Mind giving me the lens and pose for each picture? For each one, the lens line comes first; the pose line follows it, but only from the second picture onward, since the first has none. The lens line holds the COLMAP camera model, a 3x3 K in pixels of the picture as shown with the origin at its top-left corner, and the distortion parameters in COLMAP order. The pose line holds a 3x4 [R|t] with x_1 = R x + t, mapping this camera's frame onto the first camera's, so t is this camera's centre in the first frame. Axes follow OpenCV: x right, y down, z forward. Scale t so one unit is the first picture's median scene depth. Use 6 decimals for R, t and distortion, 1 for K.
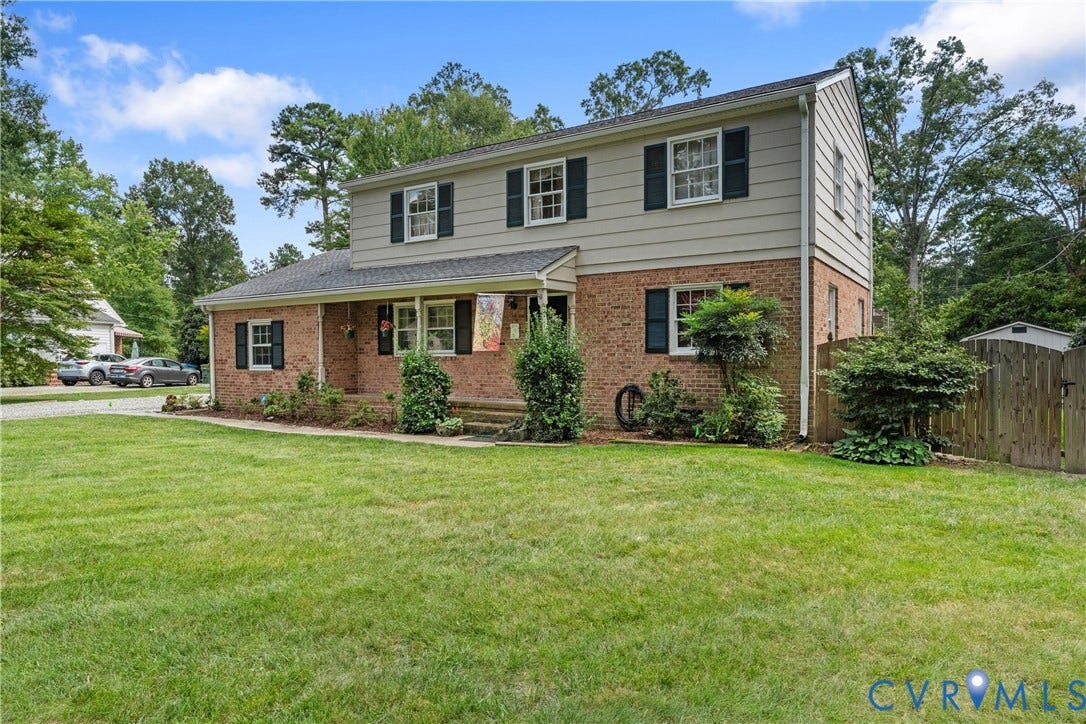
lens RADIAL K [[676.4, 0, 544.9], [0, 676.4, 367.0], [0, 0, 1]] dist [-0.004540, -0.000951]
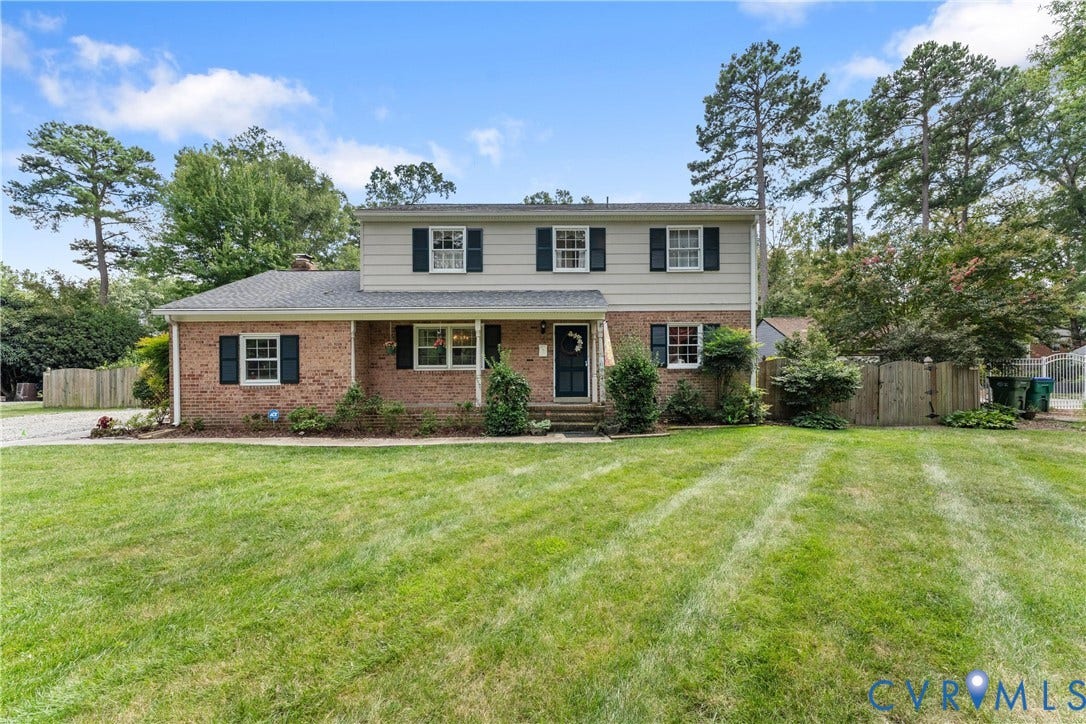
lens RADIAL K [[431.3, 0, 543.5], [0, 431.3, 368.0], [0, 0, 1]] dist [-0.002417, -0.000418]
pose [[0.833544, -0.001974, 0.552449, -0.458321], [0.011863, 0.999827, -0.014326, -0.006624], [-0.552325, 0.018496, 0.833424, 0.276863]]
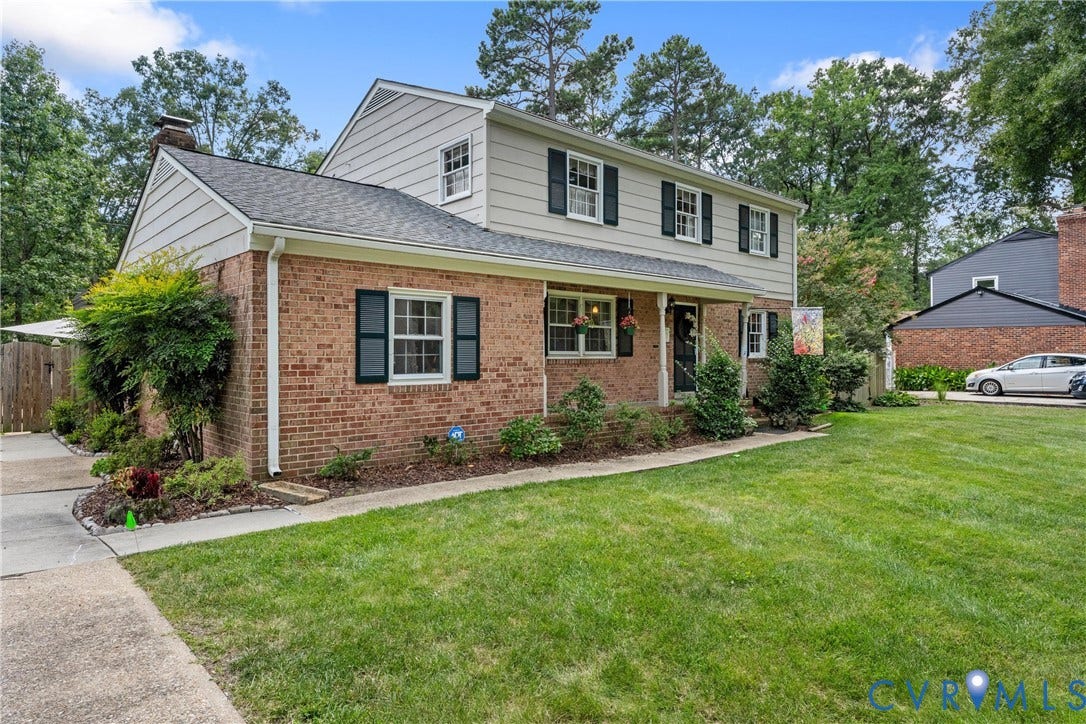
lens RADIAL K [[637.5, 0, 537.5], [0, 637.5, 354.2], [0, 0, 1]] dist [-0.002149, -0.000092]
pose [[0.277514, 0.007890, 0.960689, -0.951829], [0.014118, 0.999825, -0.012290, -0.012261], [-0.960618, 0.016974, 0.277354, 0.834149]]
